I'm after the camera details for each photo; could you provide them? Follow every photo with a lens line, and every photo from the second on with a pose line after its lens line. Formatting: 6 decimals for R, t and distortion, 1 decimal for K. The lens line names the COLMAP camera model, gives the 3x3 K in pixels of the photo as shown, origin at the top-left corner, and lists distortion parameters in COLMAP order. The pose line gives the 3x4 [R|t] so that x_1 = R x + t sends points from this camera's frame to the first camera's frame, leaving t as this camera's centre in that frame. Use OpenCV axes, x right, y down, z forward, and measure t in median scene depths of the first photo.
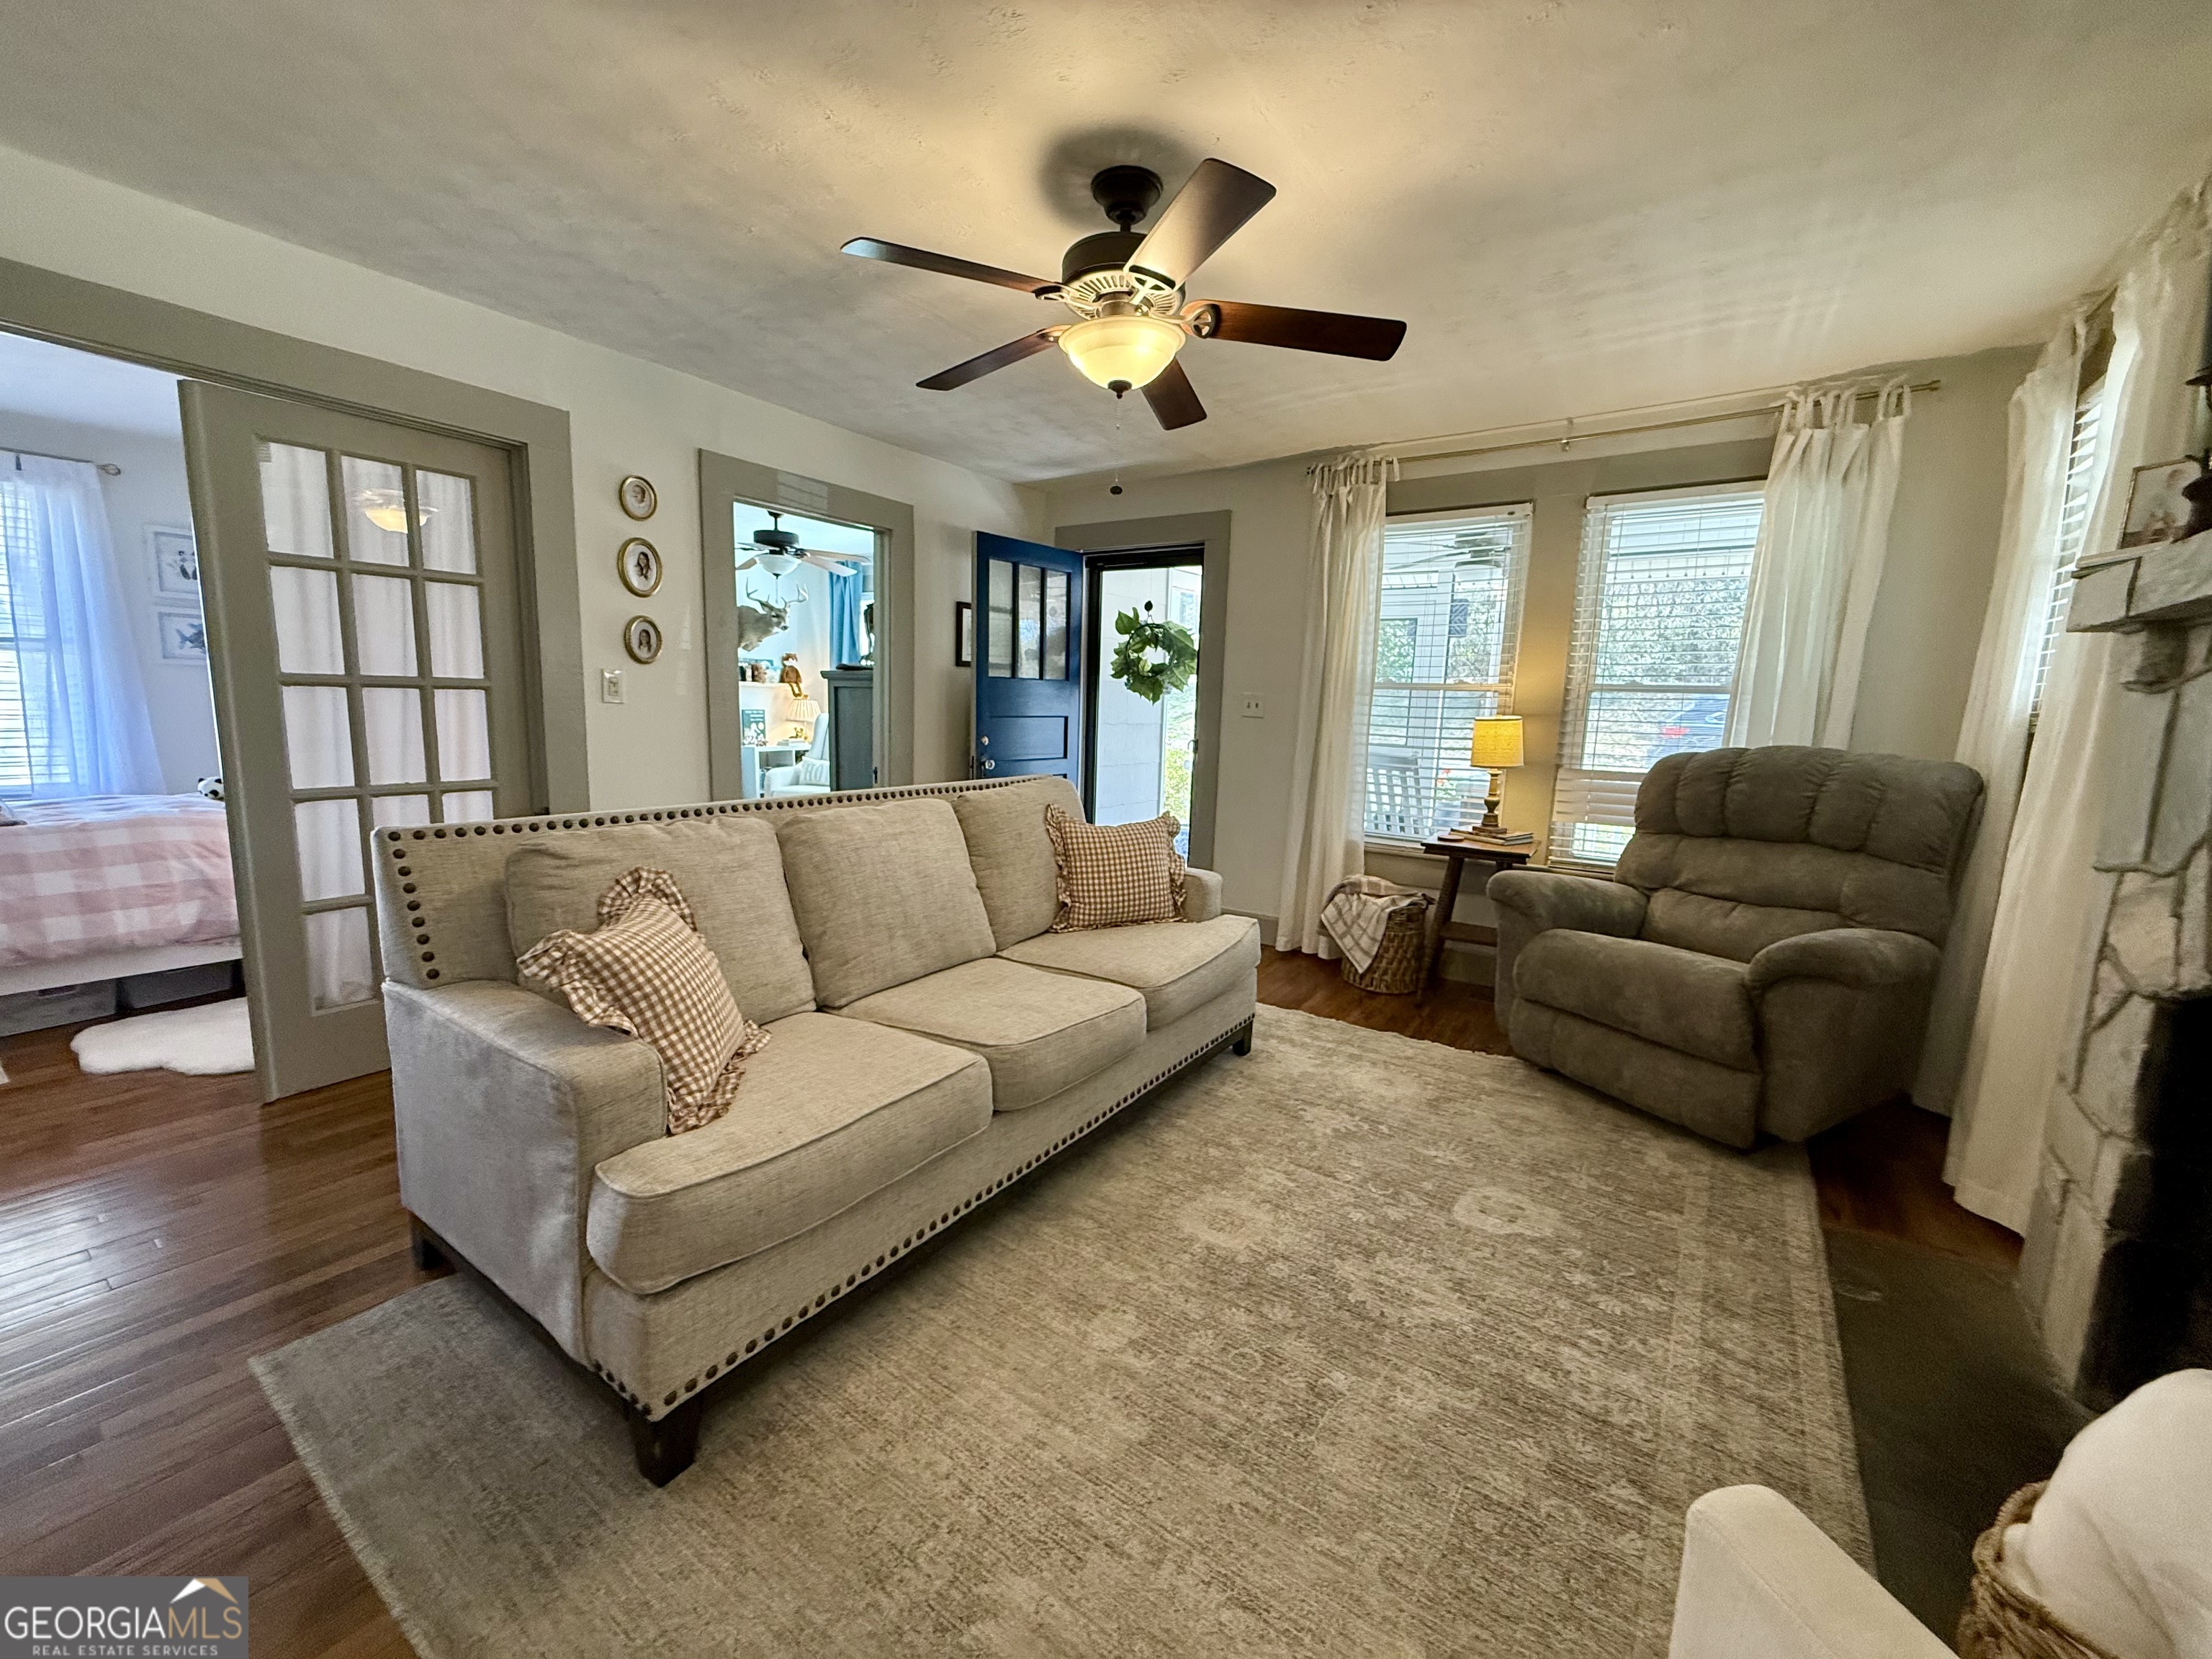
lens RADIAL K [[877.6, 0, 1101.1], [0, 877.6, 826.3], [0, 0, 1]] dist [-0.001912, -0.000494]
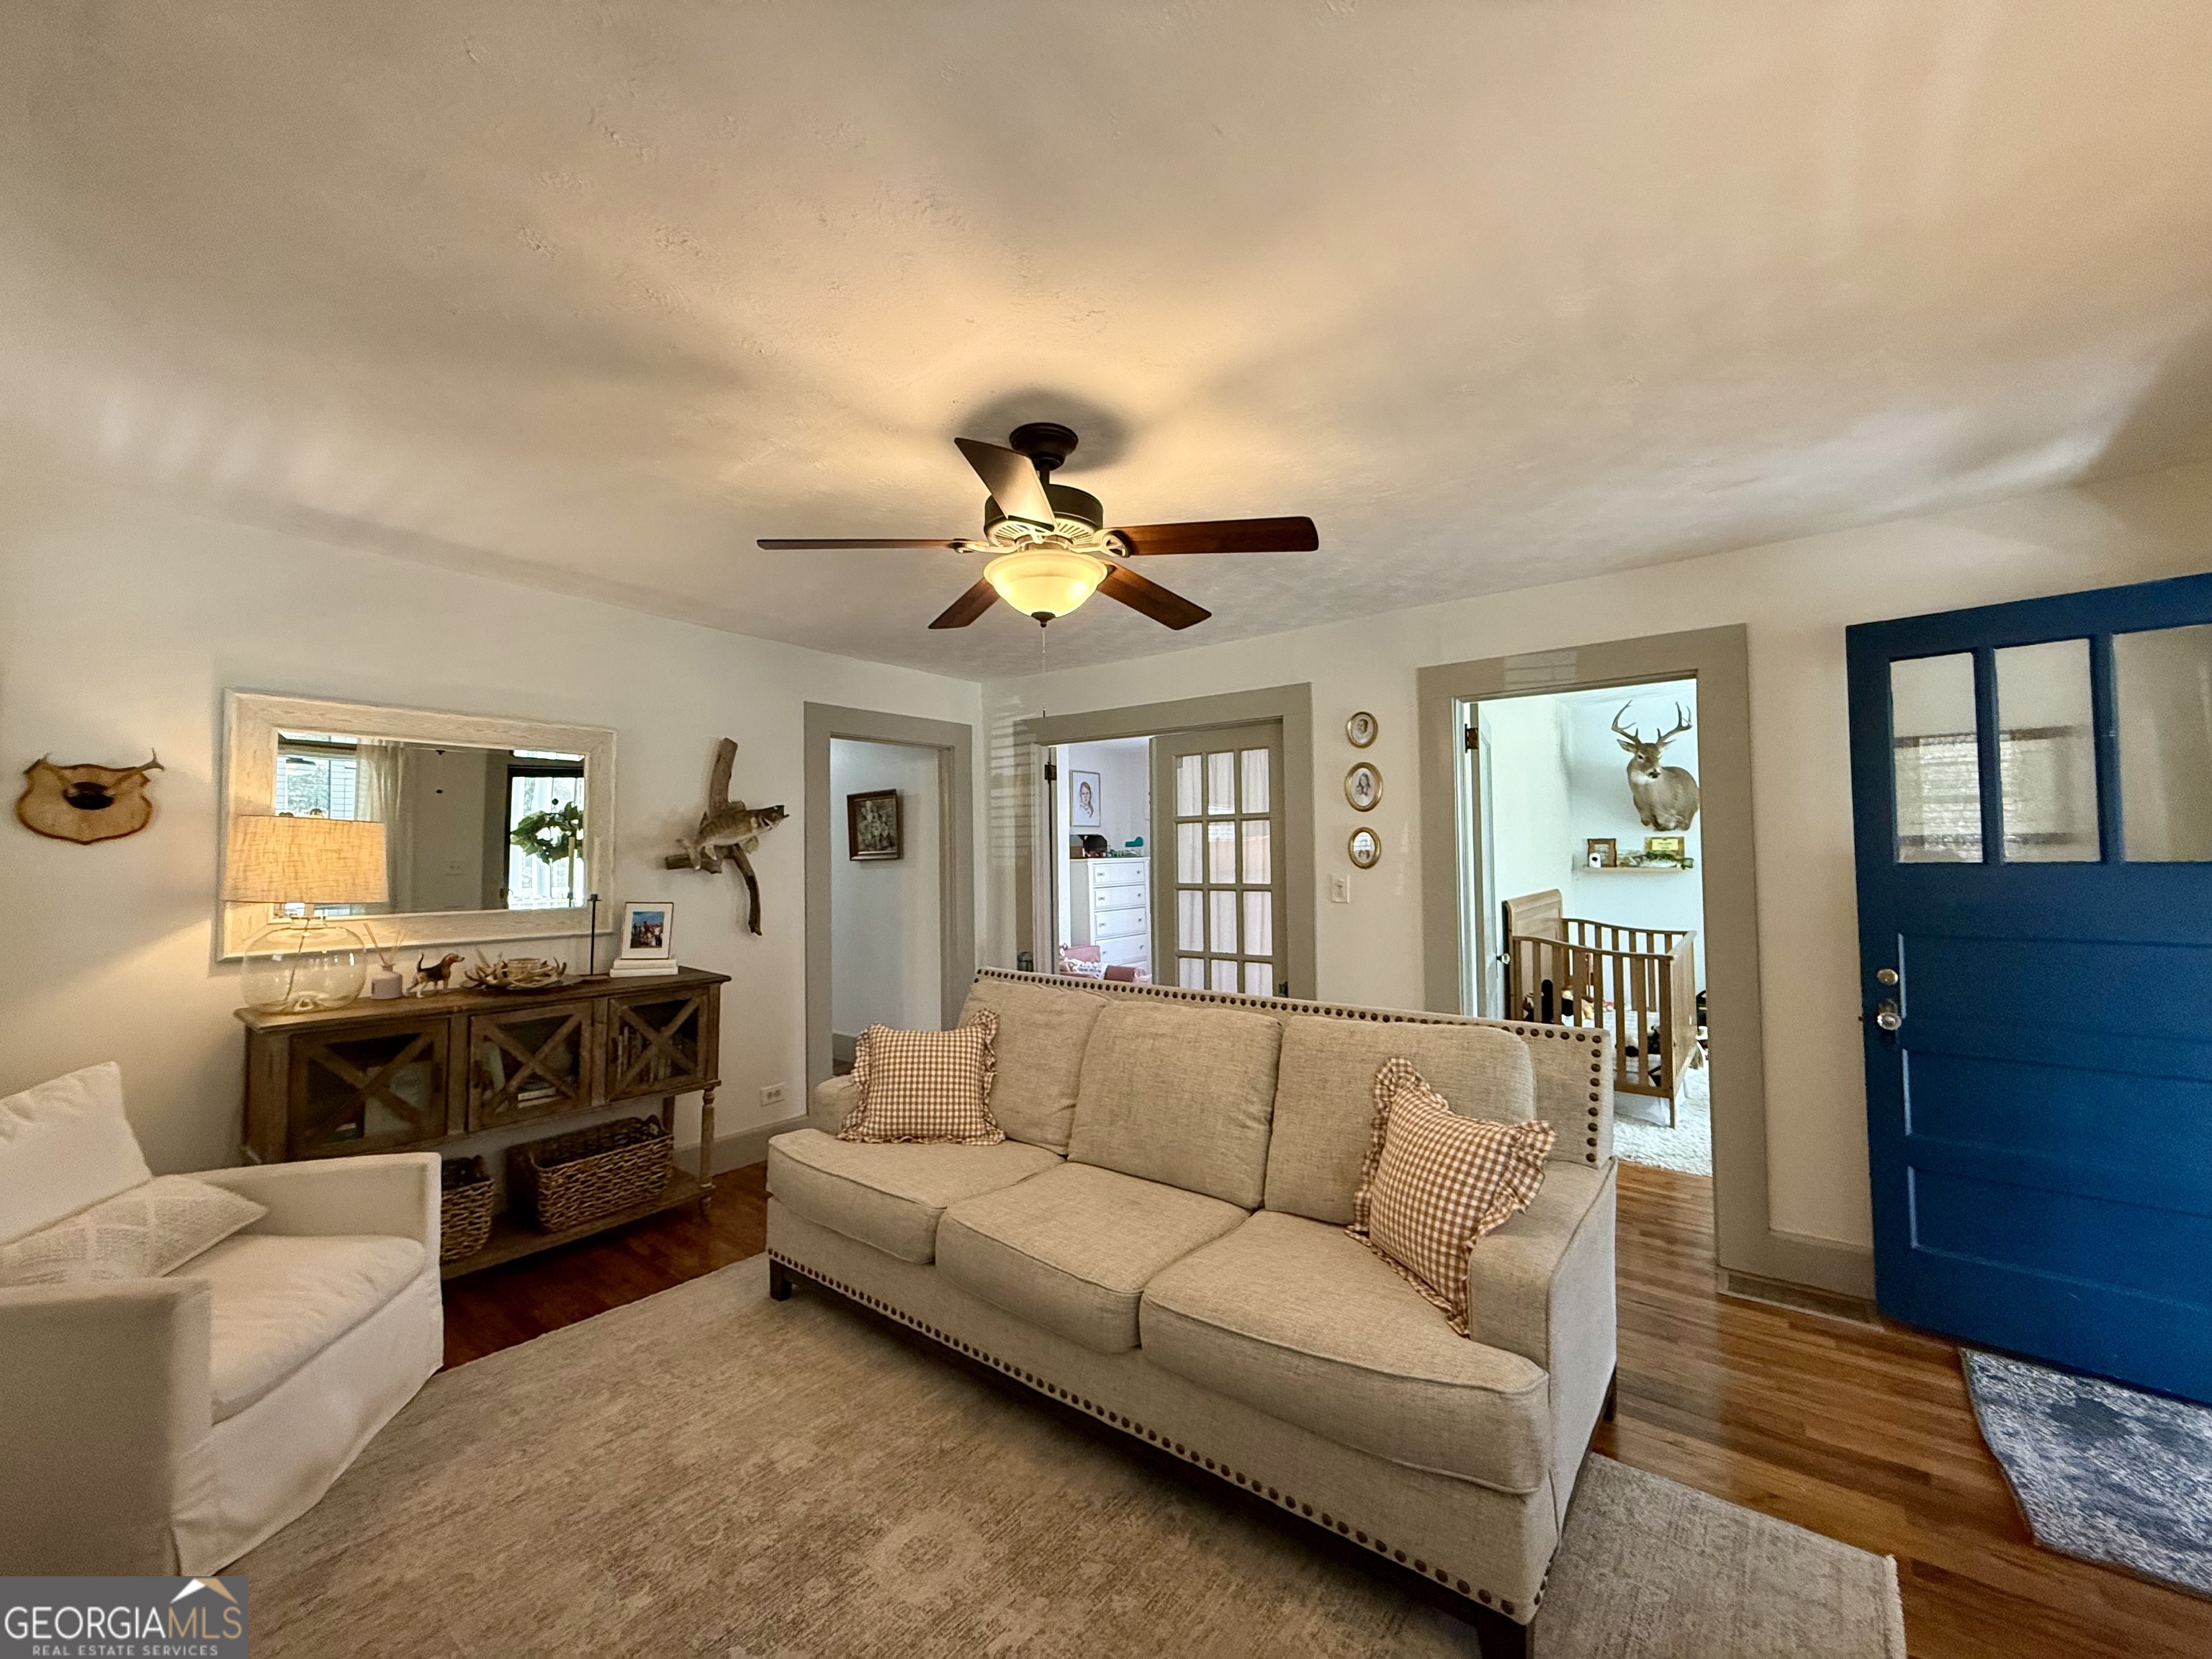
lens RADIAL K [[877.6, 0, 1101.1], [0, 877.6, 826.3], [0, 0, 1]] dist [-0.001912, -0.000494]
pose [[-0.061514, -0.063693, -0.996072, 0.834112], [-0.134599, 0.989375, -0.054952, -0.169851], [0.988989, 0.130690, -0.069434, 0.950703]]
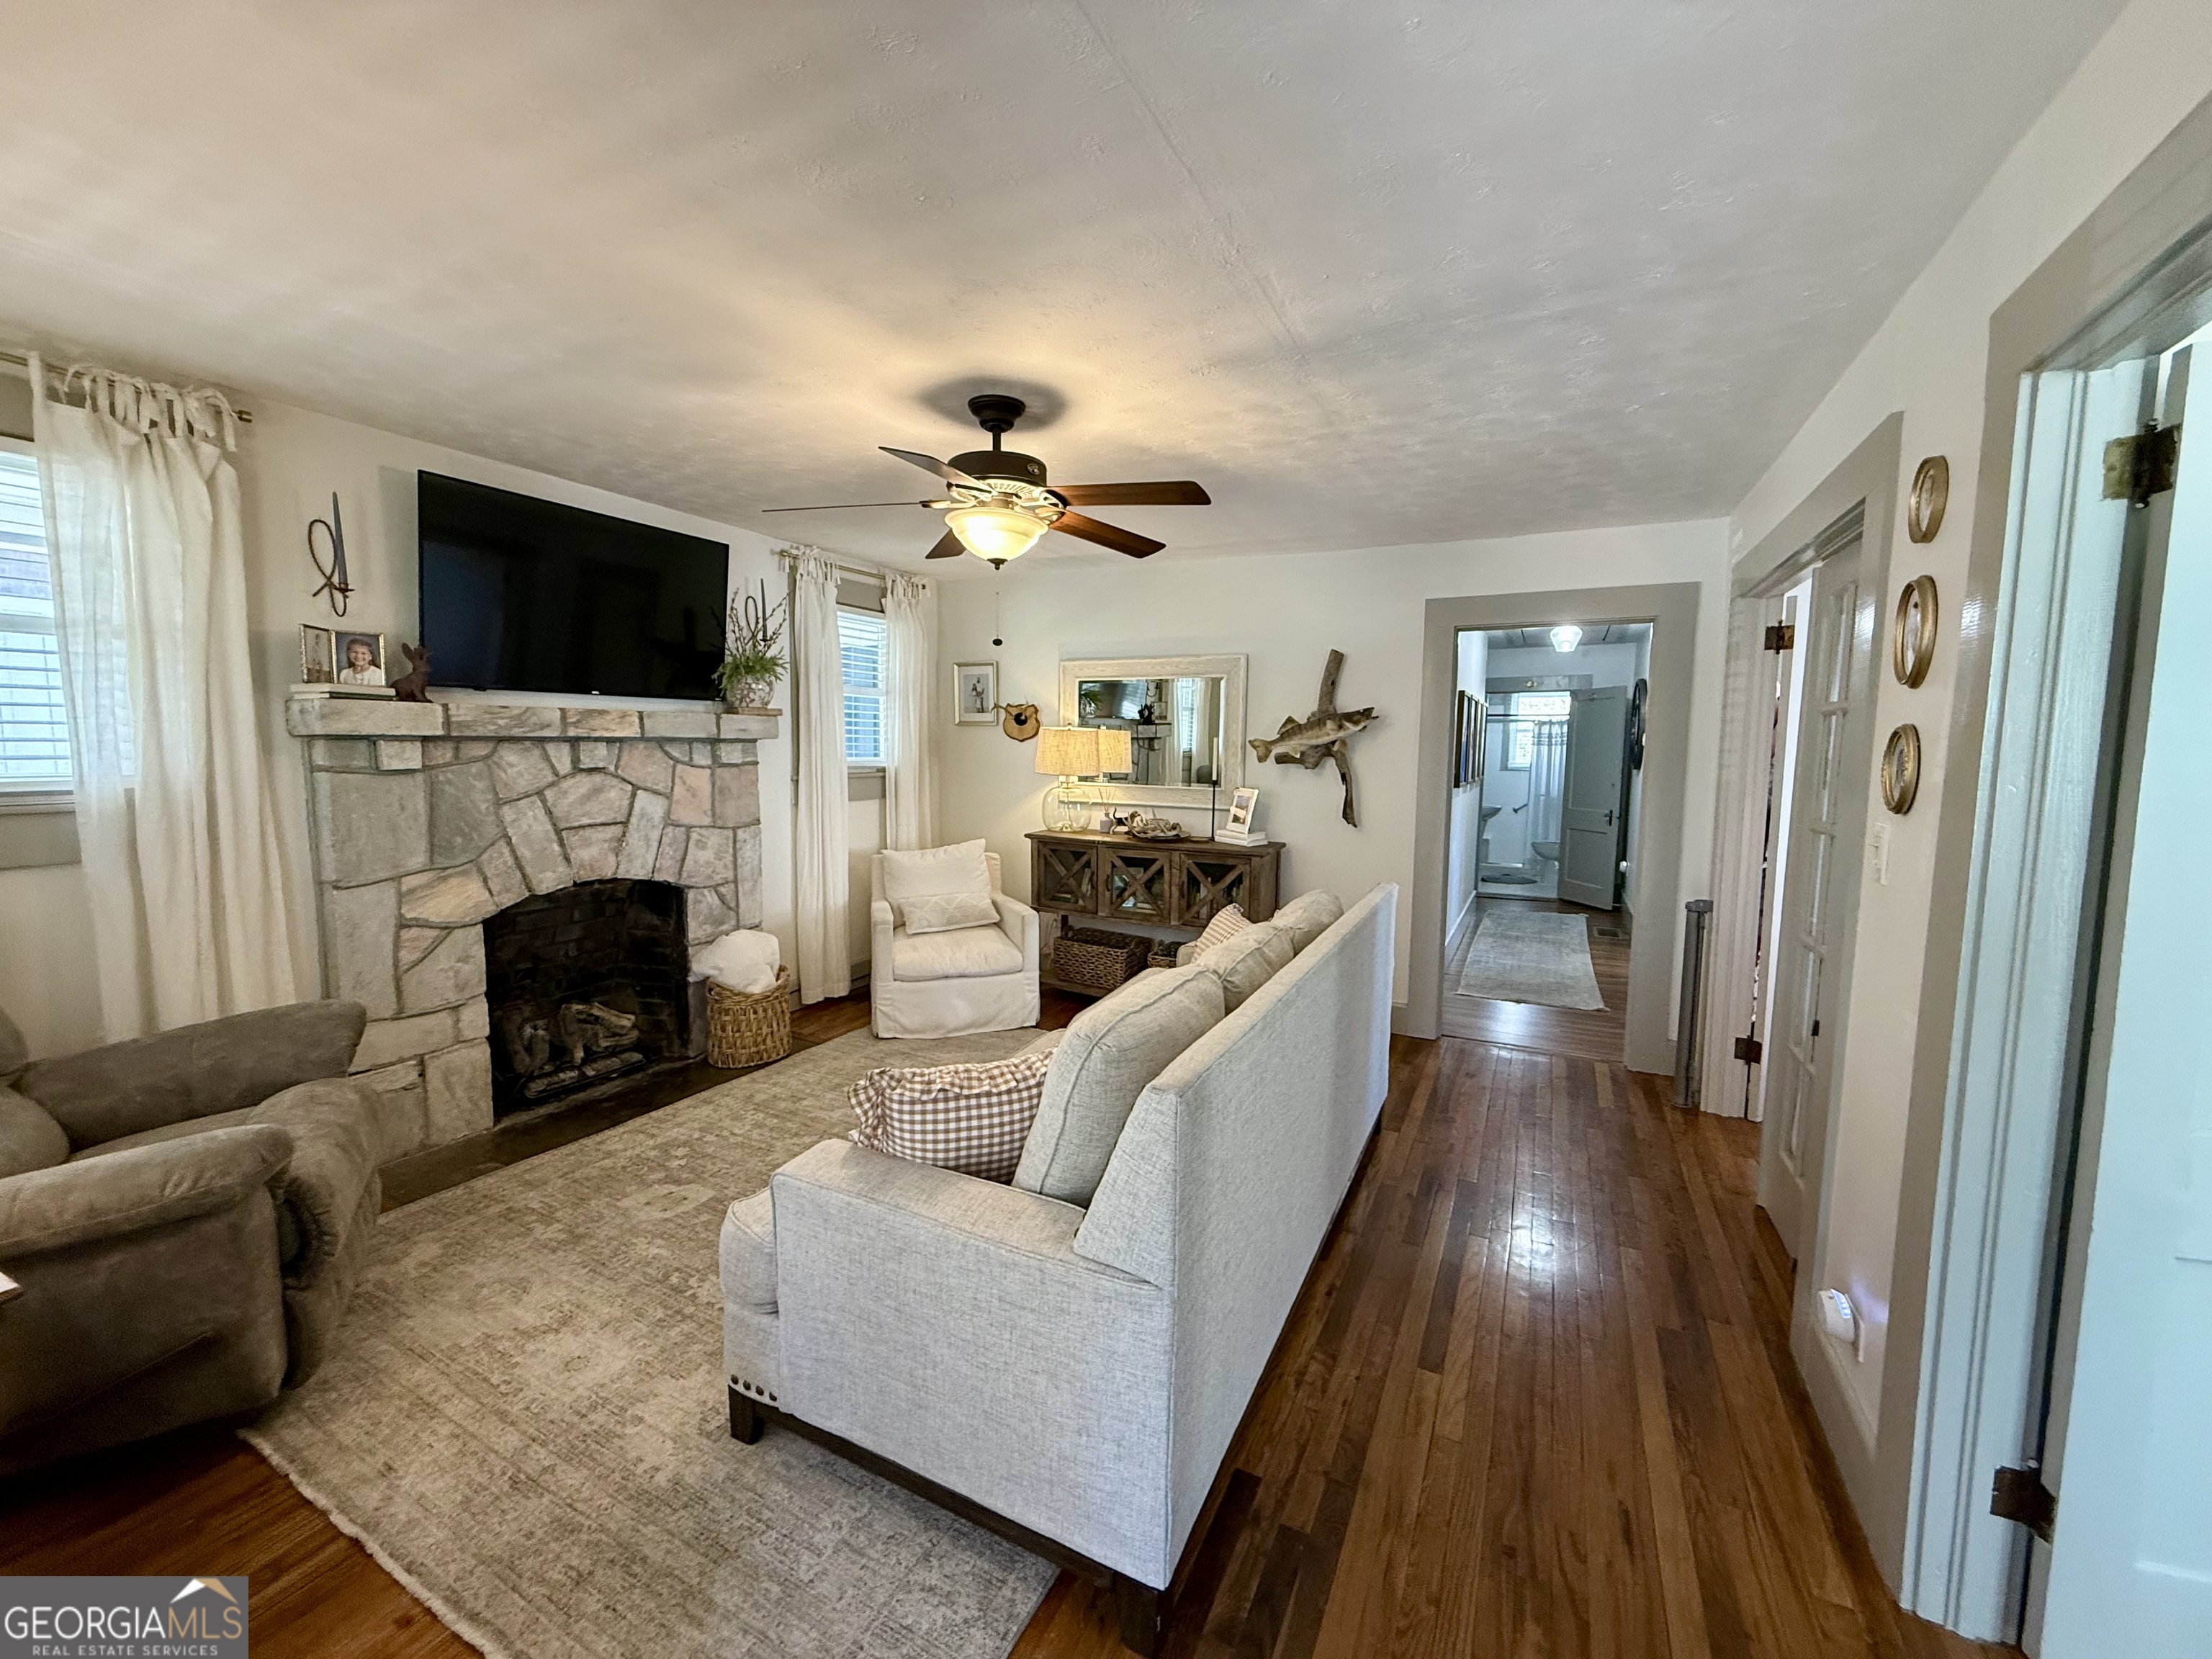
lens RADIAL K [[877.6, 0, 1101.1], [0, 877.6, 826.3], [0, 0, 1]] dist [-0.001912, -0.000494]
pose [[-0.990852, -0.030256, -0.131517, 0.022412], [-0.060266, 0.971175, 0.230624, -0.351541], [0.120748, 0.236440, -0.964114, 1.871357]]
